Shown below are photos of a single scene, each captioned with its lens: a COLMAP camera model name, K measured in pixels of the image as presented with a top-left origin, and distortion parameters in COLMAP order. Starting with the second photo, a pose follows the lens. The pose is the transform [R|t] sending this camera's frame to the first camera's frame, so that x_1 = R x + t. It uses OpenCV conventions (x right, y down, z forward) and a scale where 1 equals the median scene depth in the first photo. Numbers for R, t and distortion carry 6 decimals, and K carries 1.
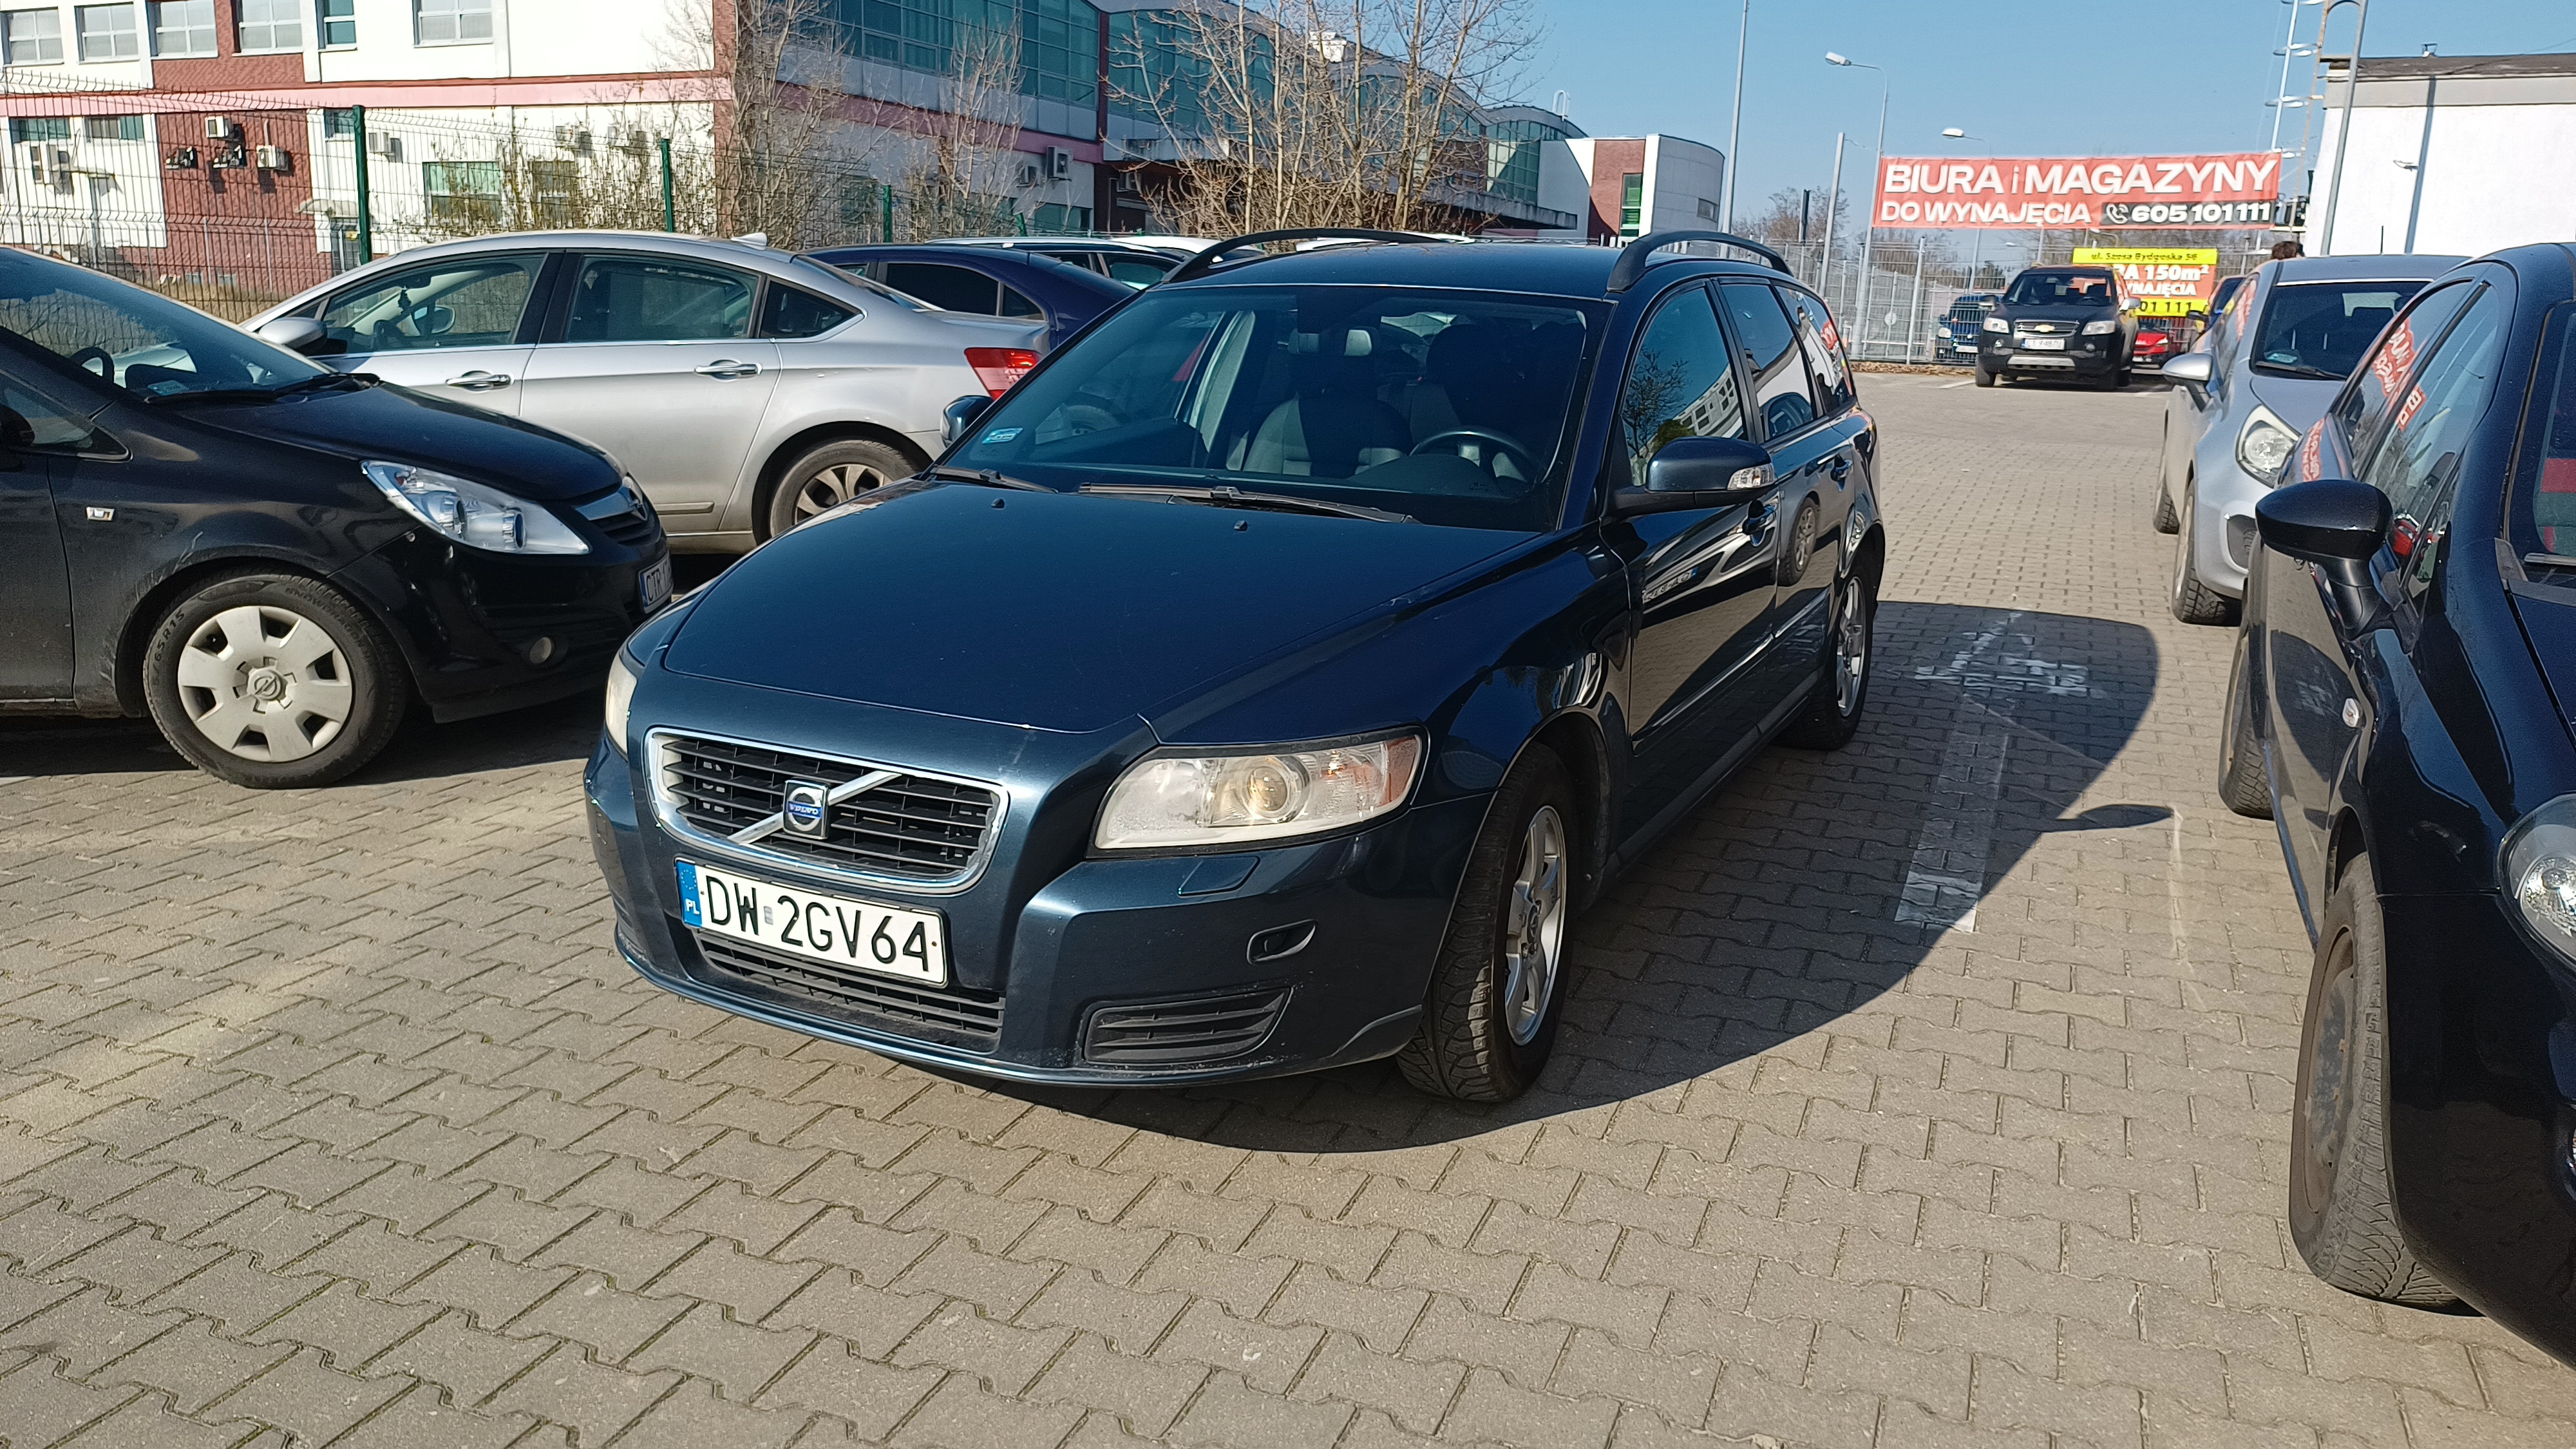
lens RADIAL K [[1828.5, 0, 1288.0], [0, 1828.5, 724.5], [0, 0, 1]] dist [-0.003322, -0.004158]
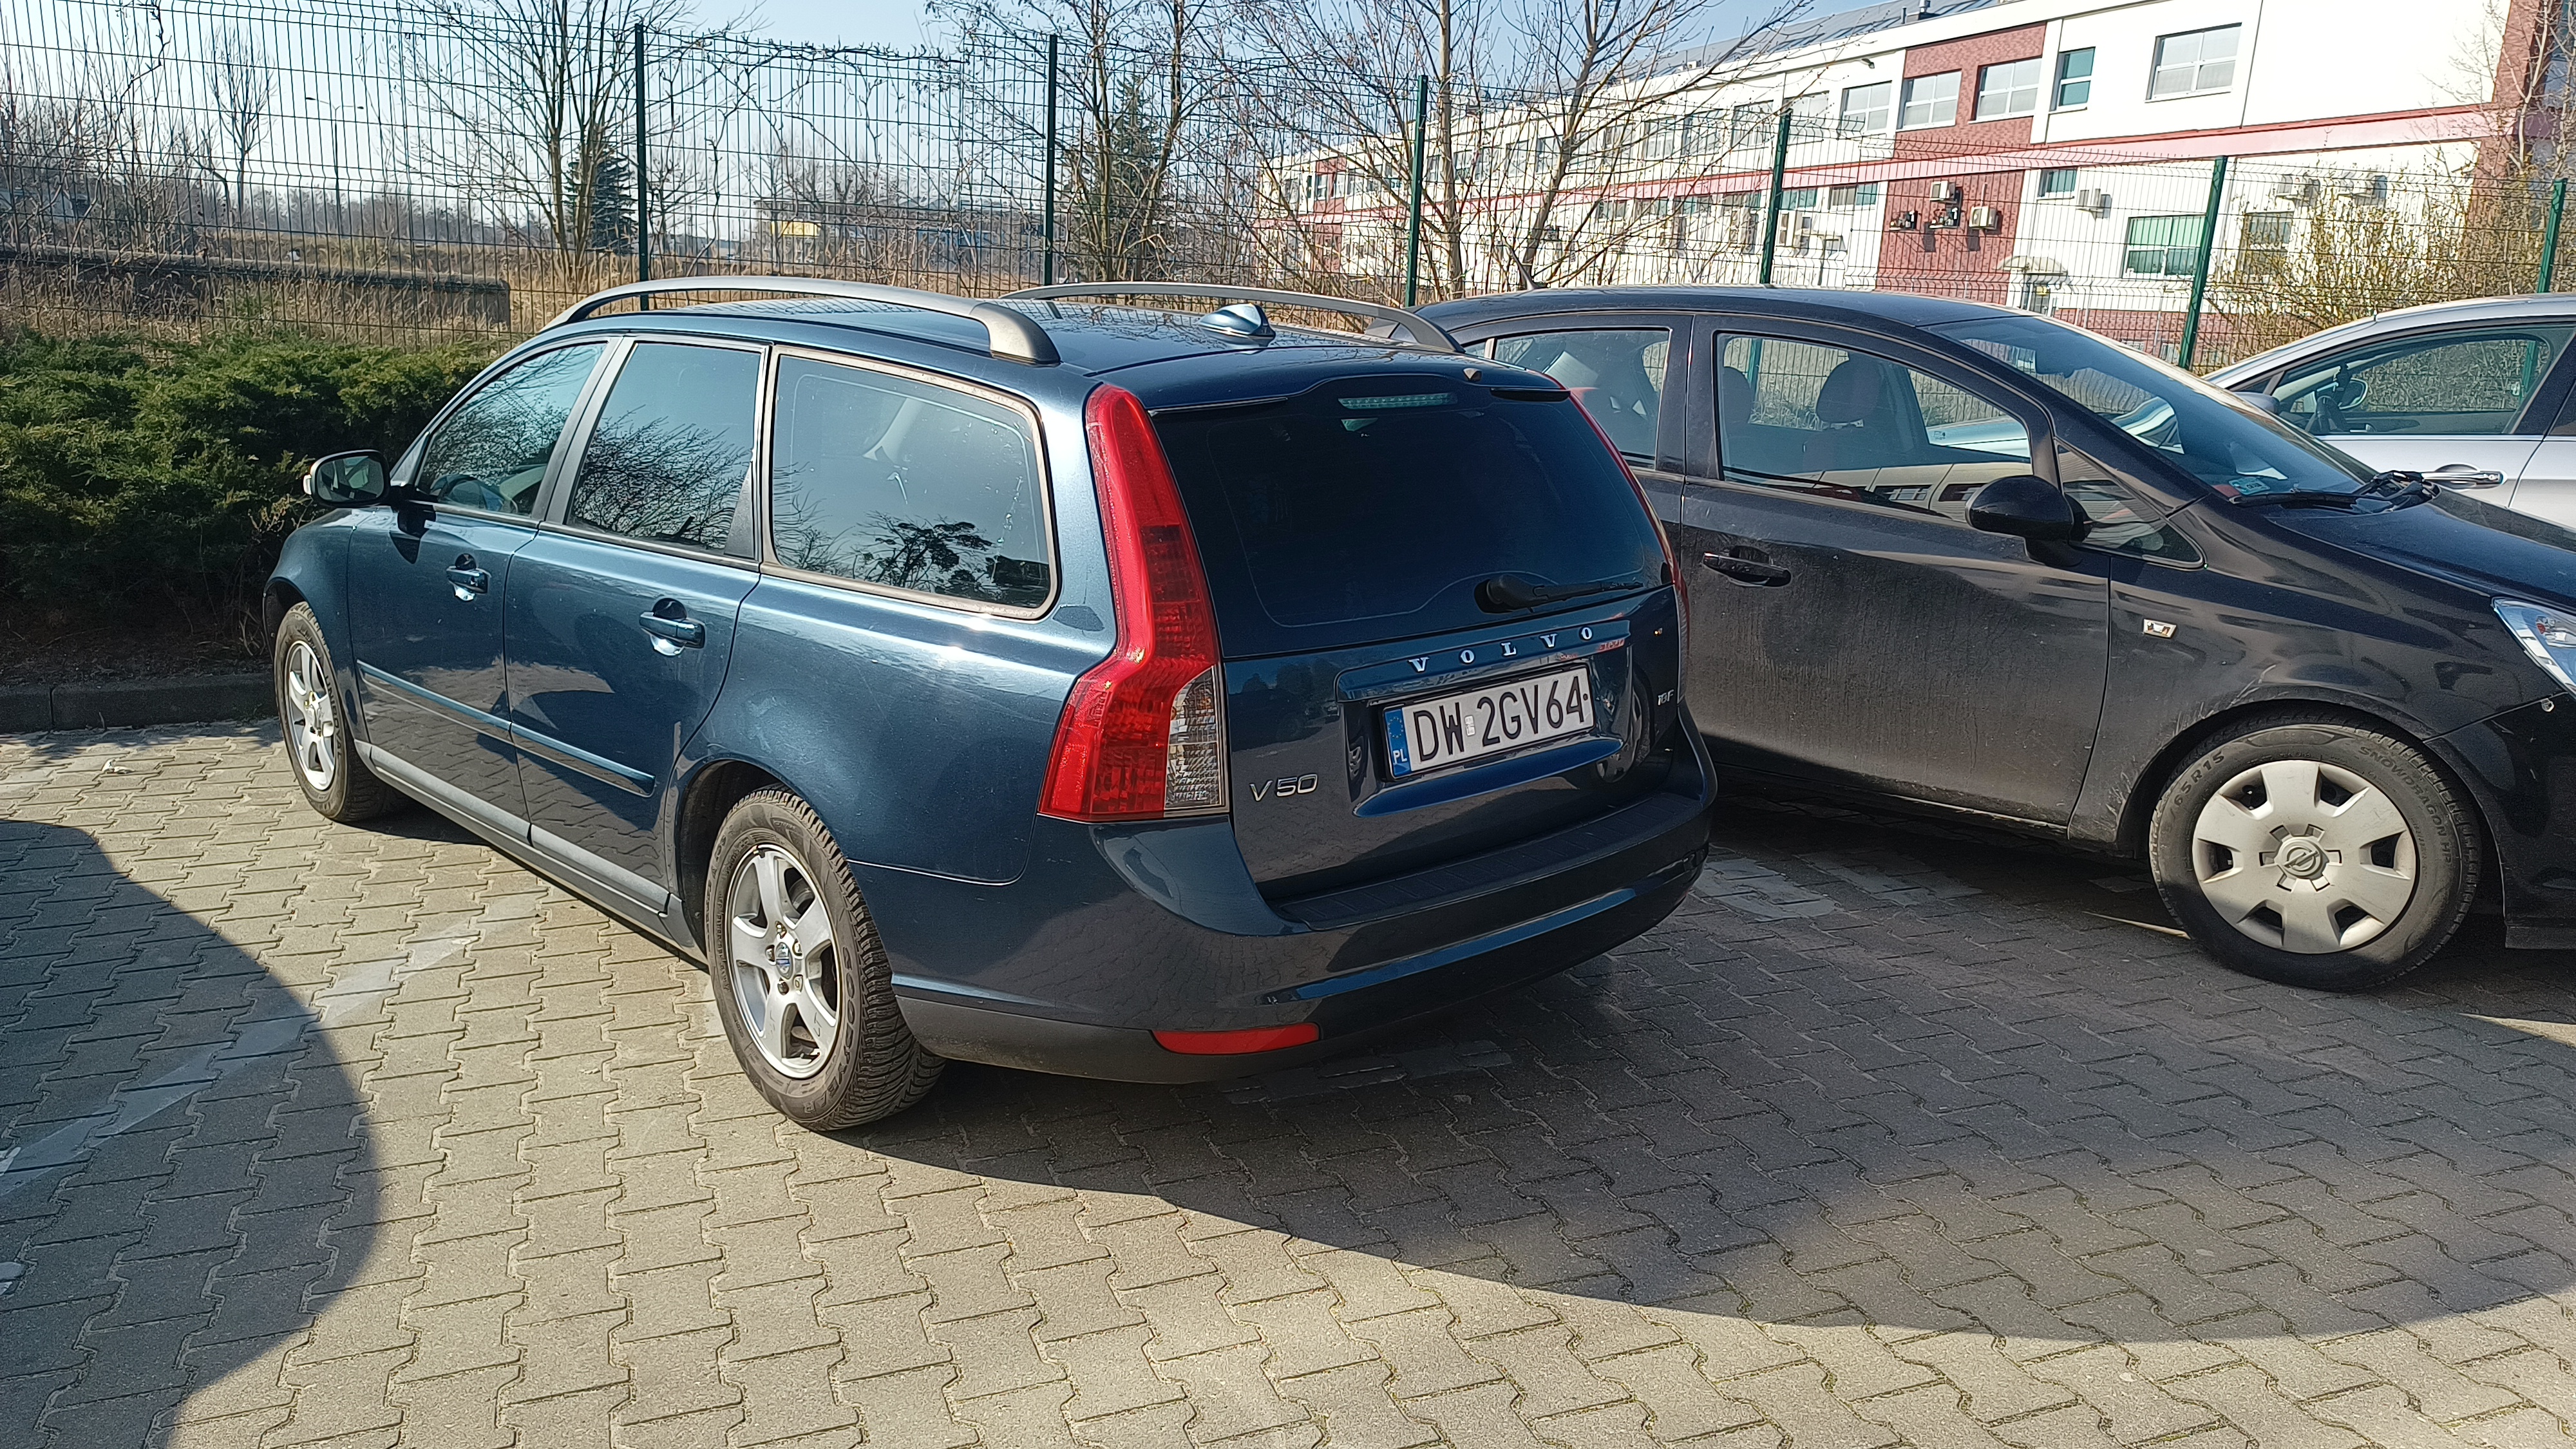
lens RADIAL K [[1828.5, 0, 1288.0], [0, 1828.5, 724.5], [0, 0, 1]] dist [-0.003322, -0.004158]
pose [[0.678211, 0.165643, -0.715955, -0.293705], [-0.185527, 0.981300, 0.051286, -0.037610], [0.711062, 0.098046, 0.696260, 0.112651]]
